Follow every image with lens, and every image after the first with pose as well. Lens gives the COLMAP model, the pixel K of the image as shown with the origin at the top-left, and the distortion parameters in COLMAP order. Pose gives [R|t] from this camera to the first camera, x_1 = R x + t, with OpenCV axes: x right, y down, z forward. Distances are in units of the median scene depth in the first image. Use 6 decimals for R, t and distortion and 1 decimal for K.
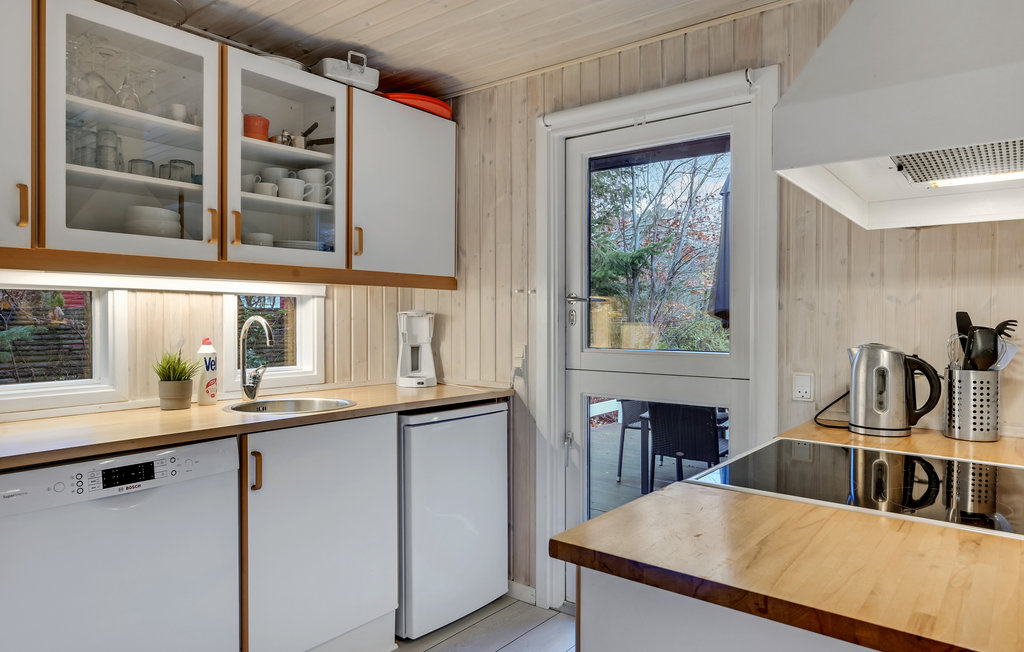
lens RADIAL K [[656.6, 0, 506.7], [0, 656.6, 320.7], [0, 0, 1]] dist [-0.000027, -0.001117]
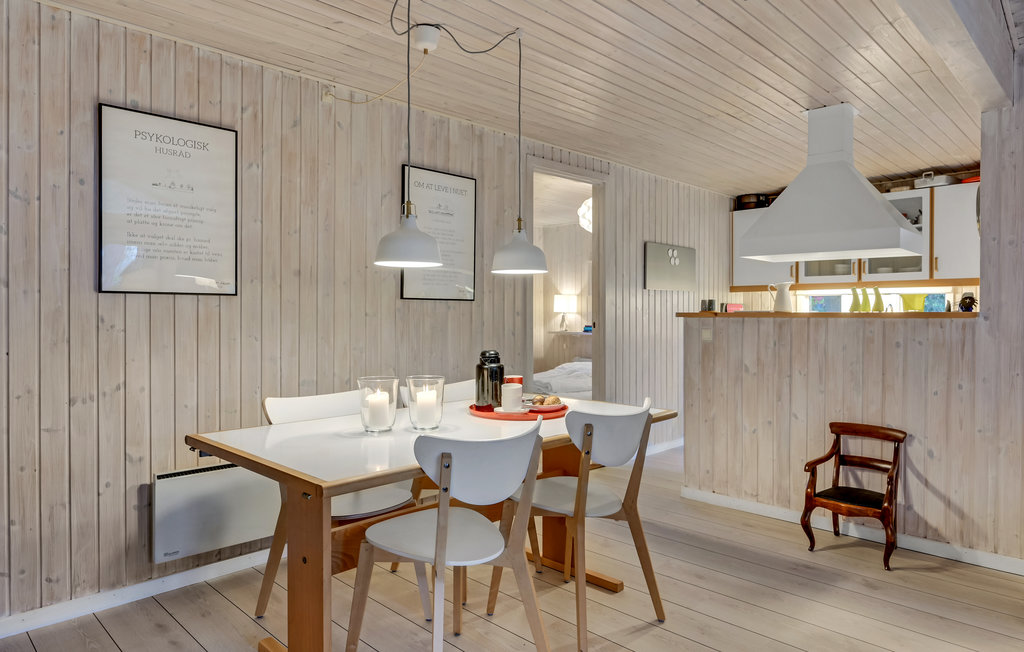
lens RADIAL K [[626.3, 0, 514.5], [0, 626.3, 317.5], [0, 0, 1]] dist [-0.006103, 0.000252]
pose [[-0.102644, 0.002433, -0.994715, 2.932906], [-0.006951, 0.999971, 0.003163, 0.067468], [0.994694, 0.007239, -0.102624, -0.105939]]
